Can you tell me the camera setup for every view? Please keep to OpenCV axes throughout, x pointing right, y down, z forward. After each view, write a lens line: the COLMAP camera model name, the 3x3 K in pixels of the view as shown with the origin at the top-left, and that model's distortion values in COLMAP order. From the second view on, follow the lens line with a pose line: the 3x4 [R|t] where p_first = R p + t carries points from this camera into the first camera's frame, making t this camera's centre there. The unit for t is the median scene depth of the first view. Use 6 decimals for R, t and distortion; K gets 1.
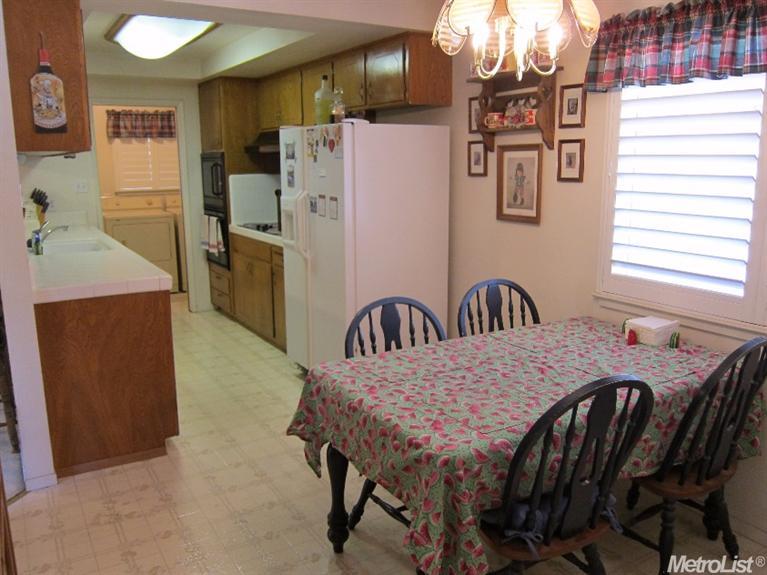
lens RADIAL K [[640.4, 0, 384.1], [0, 640.4, 287.5], [0, 0, 1]] dist [-0.066293, 0.029655]
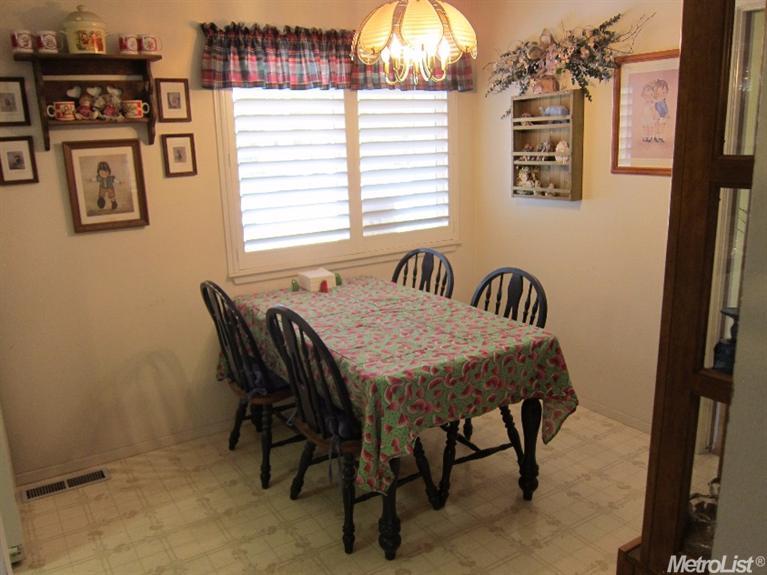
lens RADIAL K [[640.4, 0, 384.0], [0, 640.4, 287.8], [0, 0, 1]] dist [-0.066293, 0.029655]
pose [[-0.023245, -0.224245, 0.974255, -0.744860], [0.224974, 0.948350, 0.223650, -0.155189], [-0.974087, 0.224381, 0.028405, 0.718318]]
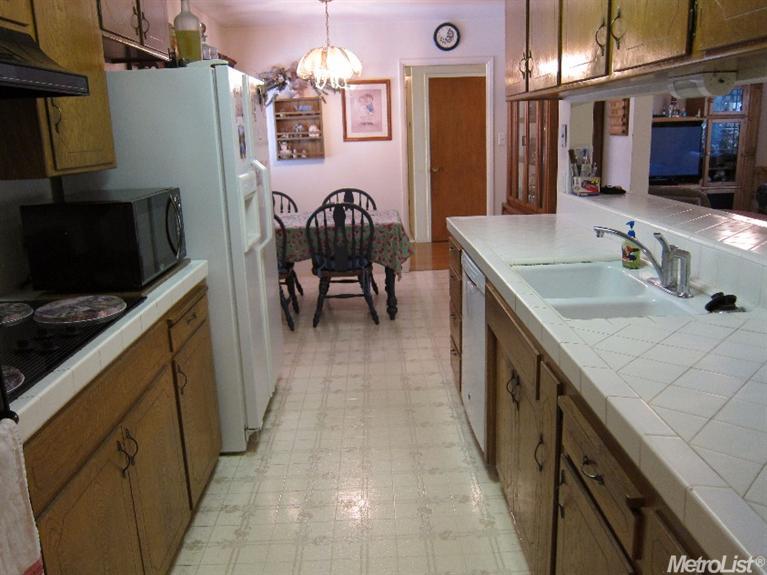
lens RADIAL K [[640.4, 0, 383.3], [0, 640.4, 285.3], [0, 0, 1]] dist [-0.066293, 0.029655]
pose [[-0.865451, -0.091263, 0.492611, -0.830425], [0.130941, 0.907885, 0.398245, -0.385682], [-0.483579, 0.409164, -0.773780, 2.003995]]
